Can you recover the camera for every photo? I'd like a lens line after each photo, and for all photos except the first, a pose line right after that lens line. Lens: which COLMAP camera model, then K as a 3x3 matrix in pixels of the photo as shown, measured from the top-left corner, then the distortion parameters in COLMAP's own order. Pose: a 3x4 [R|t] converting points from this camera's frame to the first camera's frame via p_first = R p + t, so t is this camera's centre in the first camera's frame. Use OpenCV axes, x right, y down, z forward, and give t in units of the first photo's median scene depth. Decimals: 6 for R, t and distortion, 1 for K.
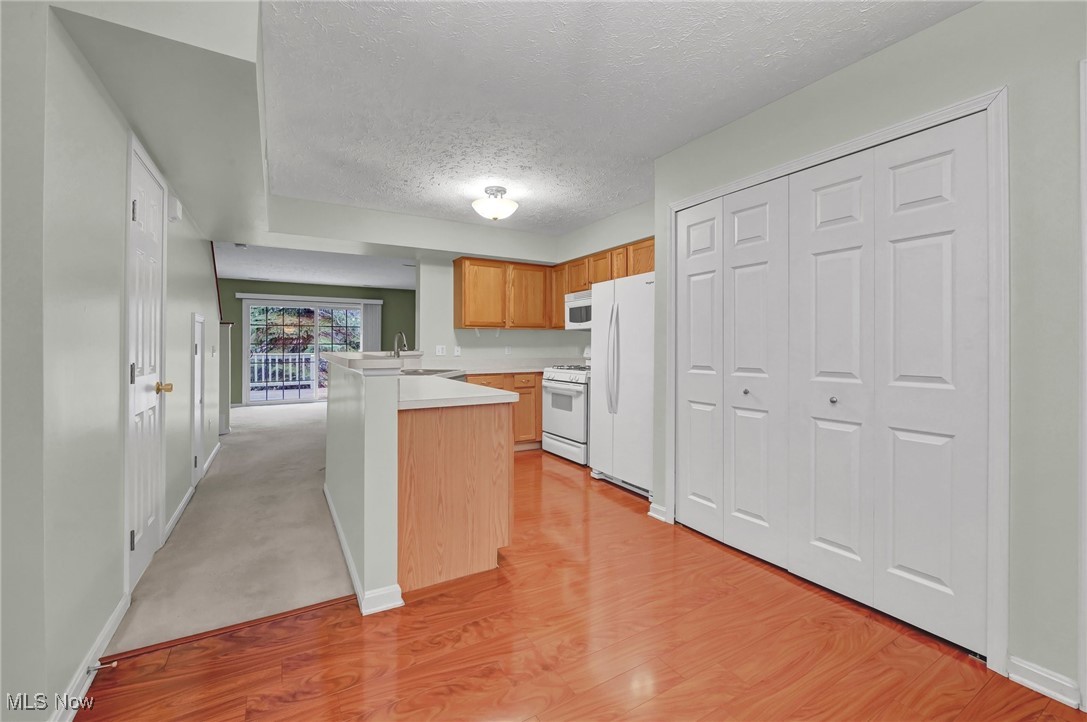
lens RADIAL K [[449.7, 0, 540.1], [0, 449.7, 354.8], [0, 0, 1]] dist [-0.001129, -0.000430]
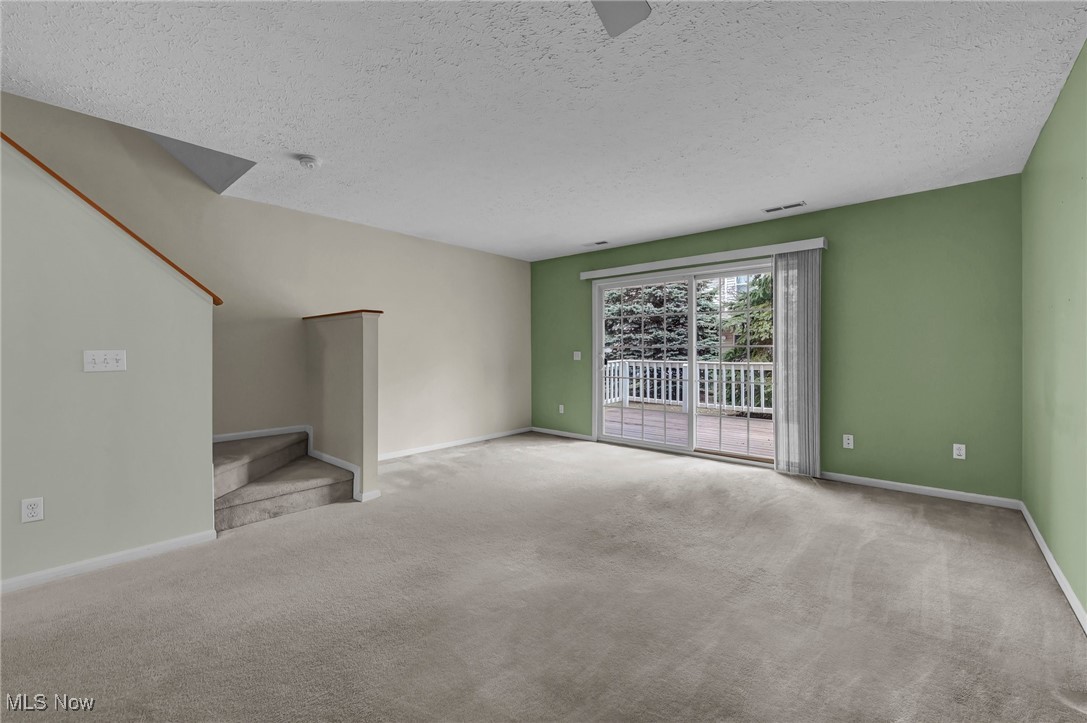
lens RADIAL K [[449.7, 0, 540.1], [0, 449.7, 355.3], [0, 0, 1]] dist [-0.001129, -0.000430]
pose [[0.310348, -0.000467, -0.950623, -0.029534], [-0.017532, 0.999827, -0.006215, -0.004085], [0.950461, 0.018596, 0.310287, 0.529004]]
